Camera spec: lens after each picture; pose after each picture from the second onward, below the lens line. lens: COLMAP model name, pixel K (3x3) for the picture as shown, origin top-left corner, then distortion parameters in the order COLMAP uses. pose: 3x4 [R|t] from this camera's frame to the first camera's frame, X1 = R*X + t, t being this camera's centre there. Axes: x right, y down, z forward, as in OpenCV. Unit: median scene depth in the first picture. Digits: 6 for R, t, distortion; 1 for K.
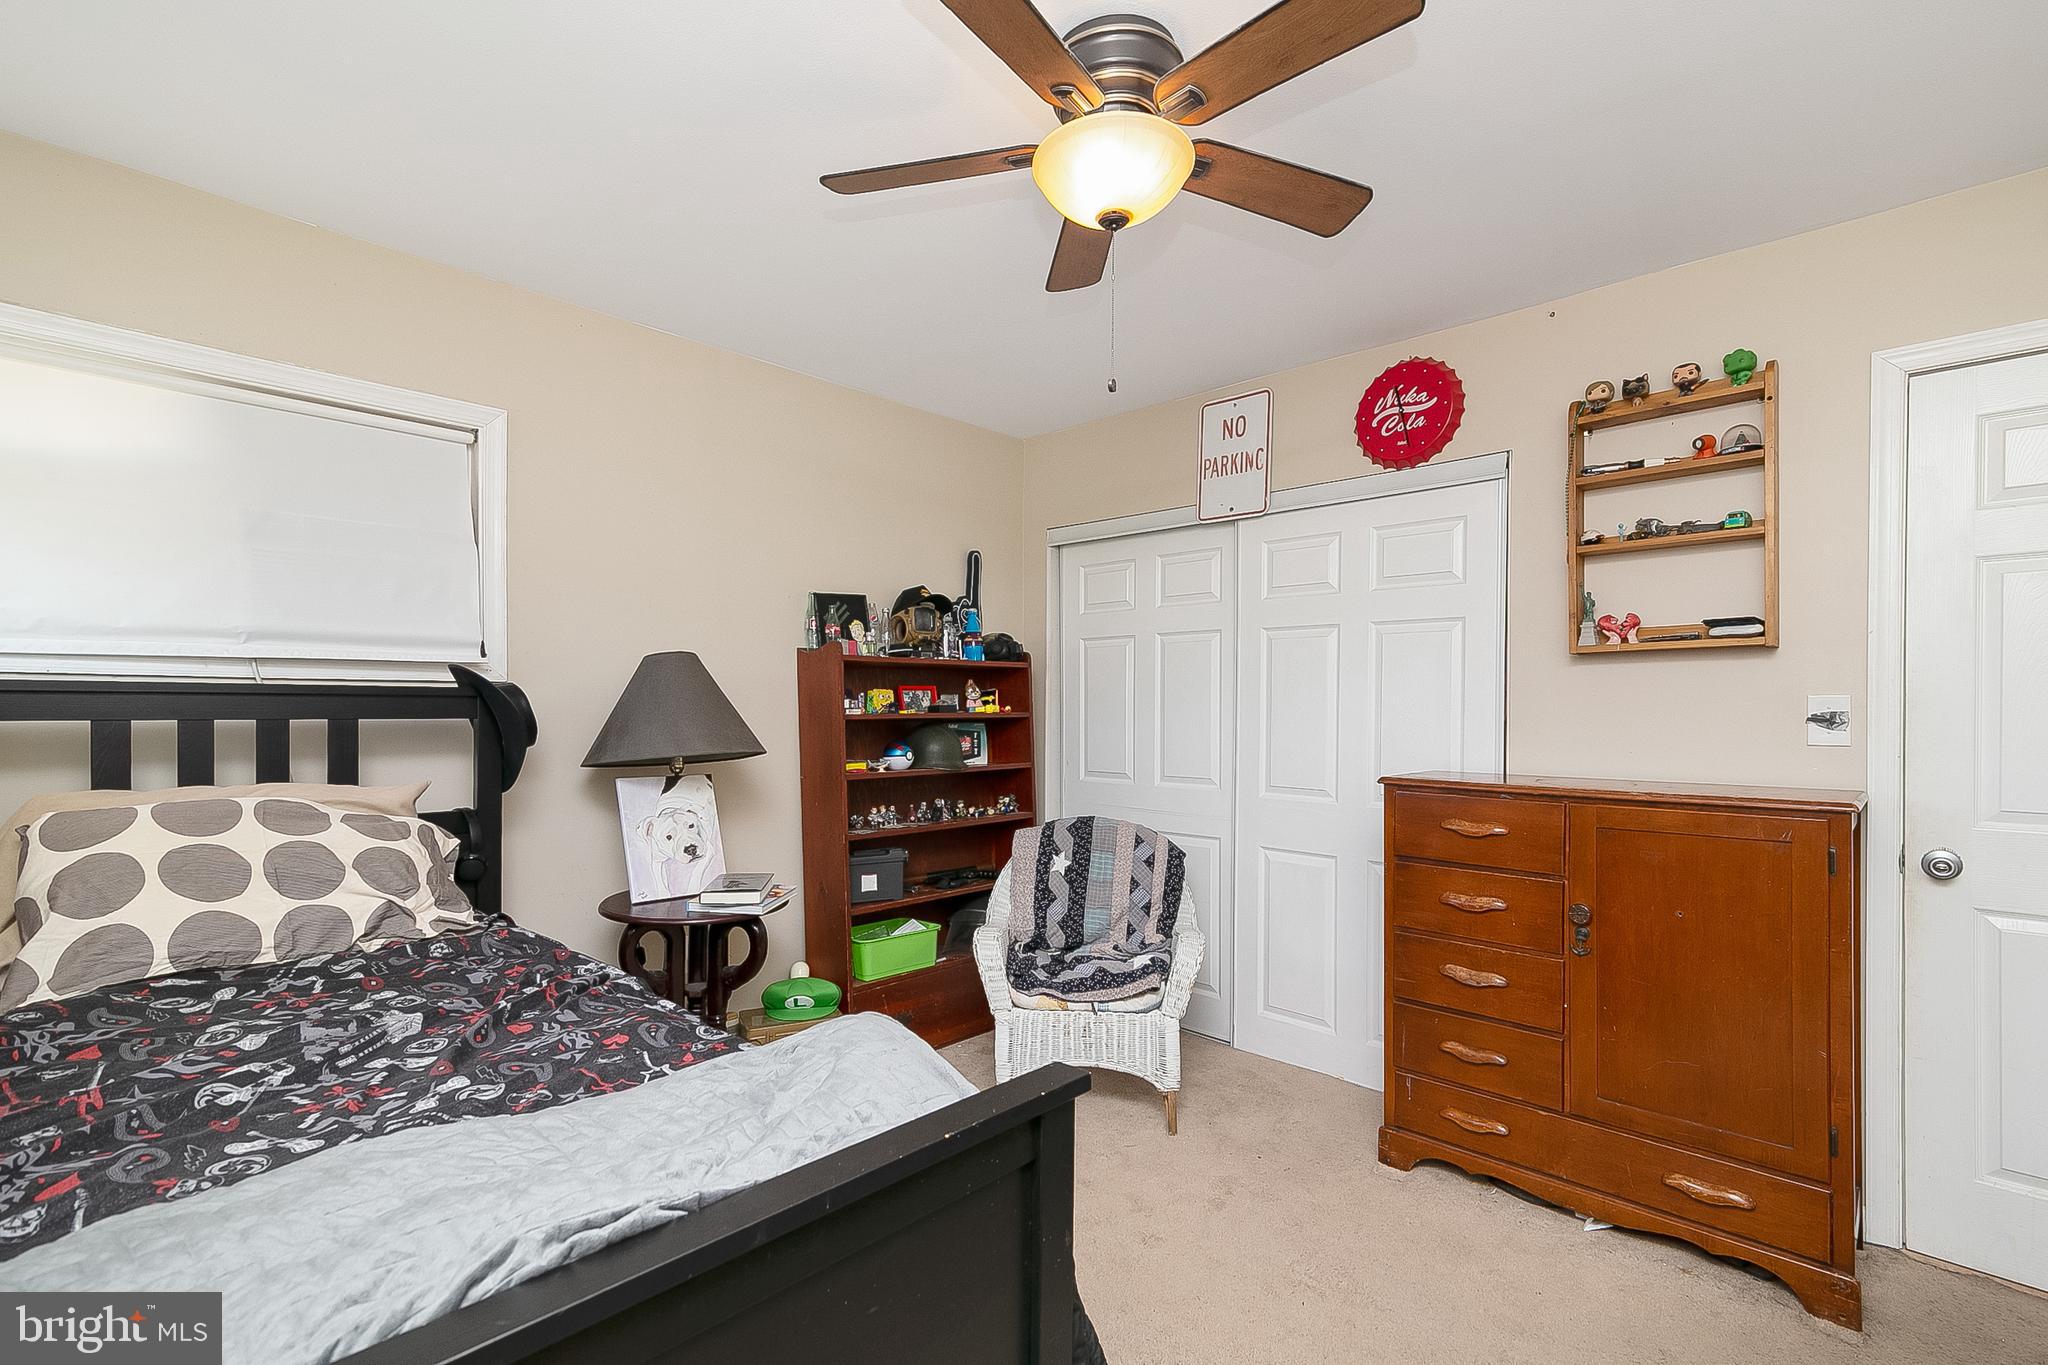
lens RADIAL K [[931.1, 0, 1021.6], [0, 931.1, 705.4], [0, 0, 1]] dist [0.026680, 0.000212]
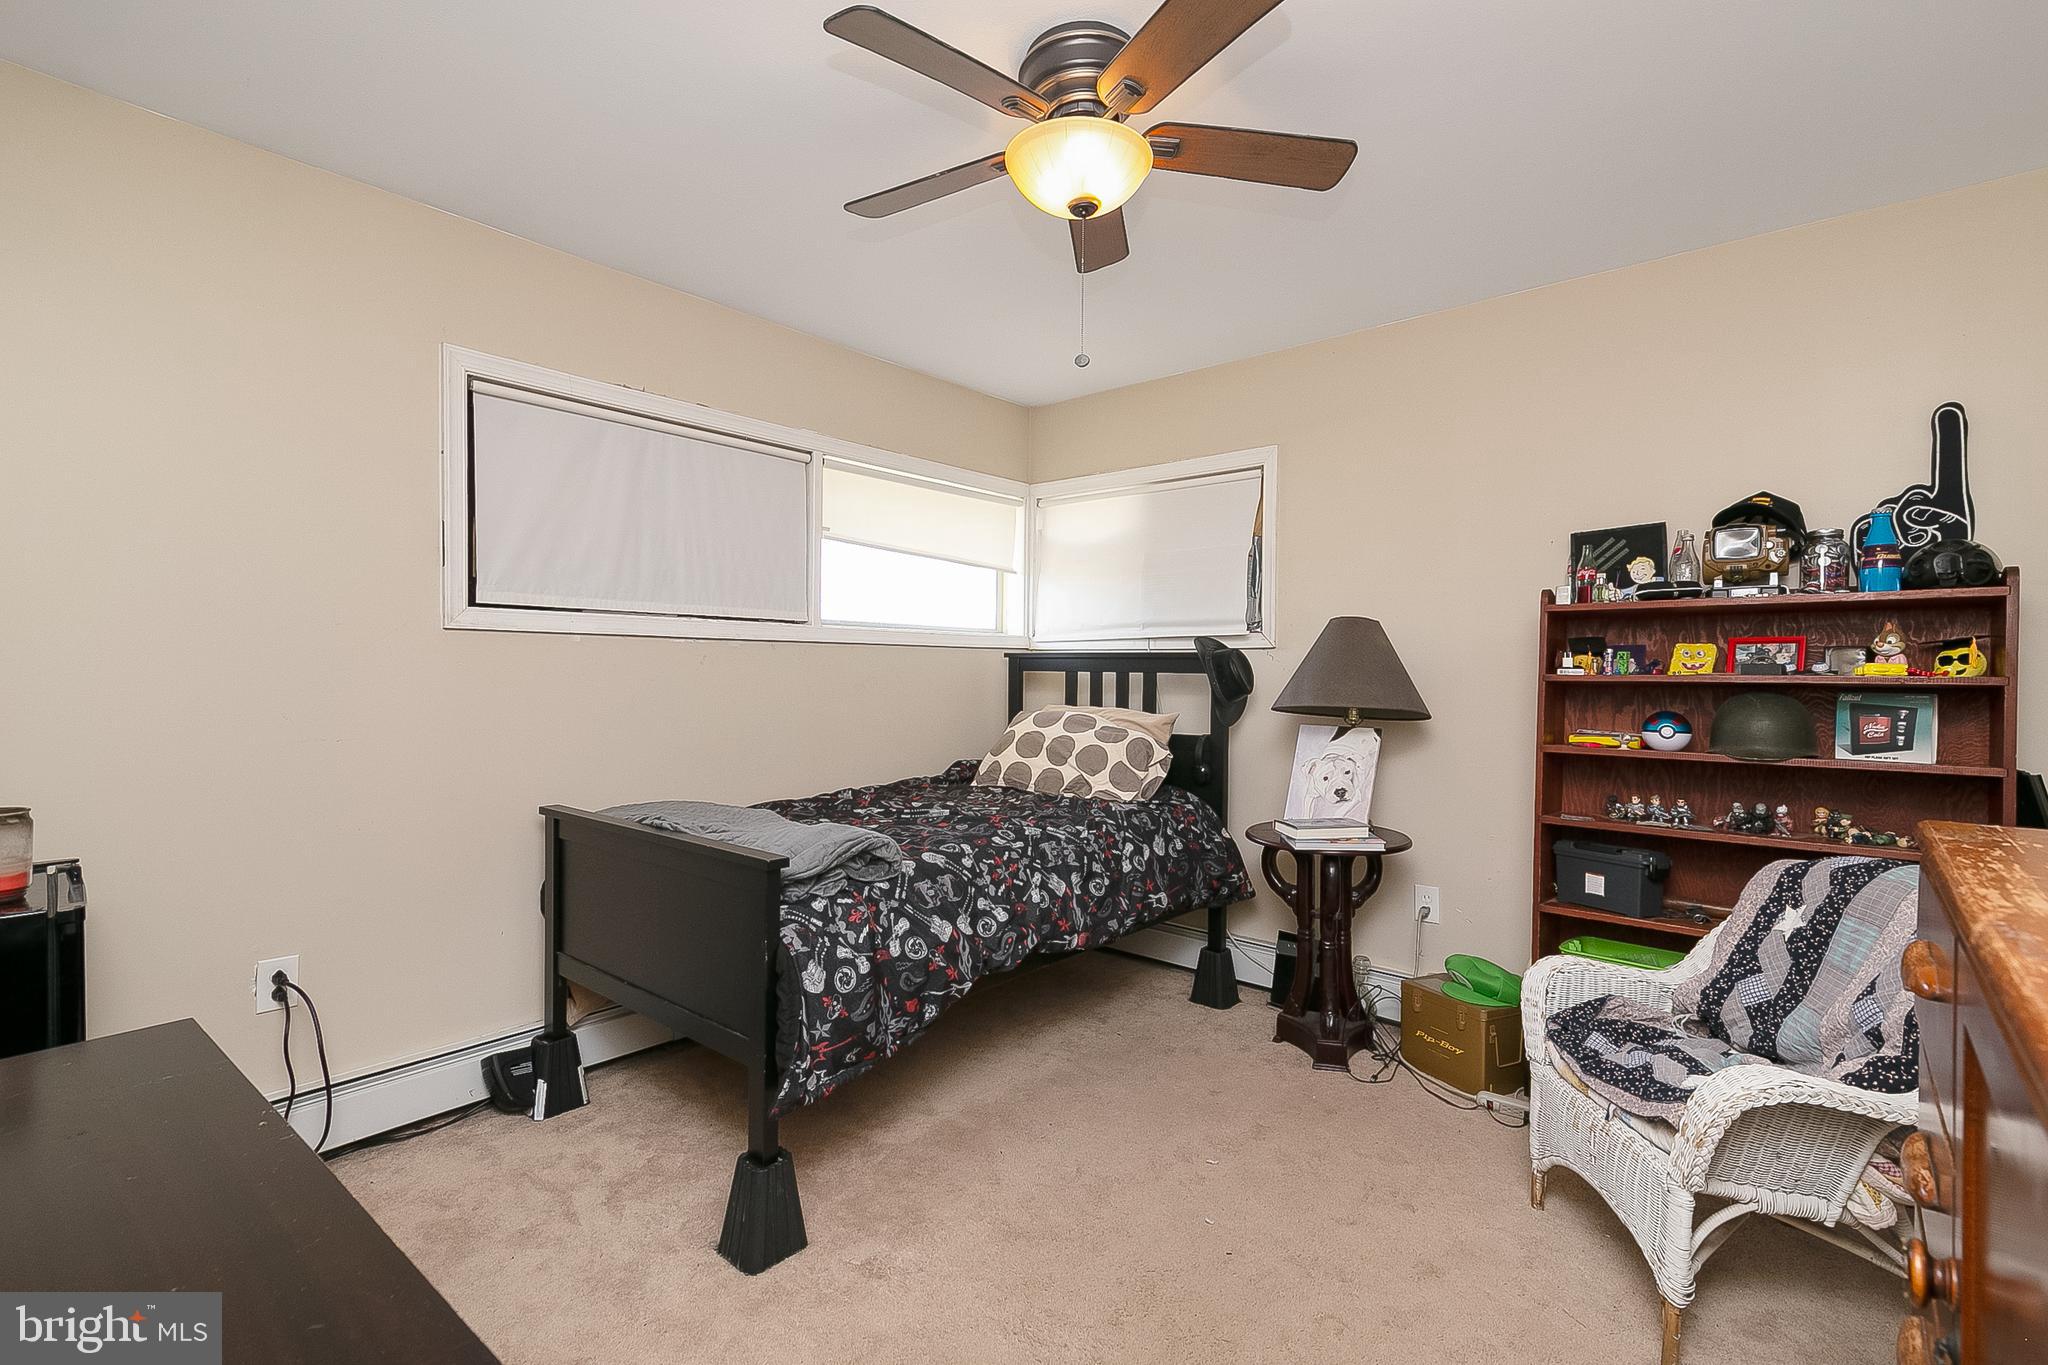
lens RADIAL K [[934.7, 0, 1026.9], [0, 934.7, 680.3], [0, 0, 1]] dist [0.018864, 0.000199]
pose [[0.061760, 0.007219, -0.998065, 0.744839], [-0.008600, 0.999941, 0.006701, 0.015020], [0.998054, 0.008169, 0.061819, 0.550910]]
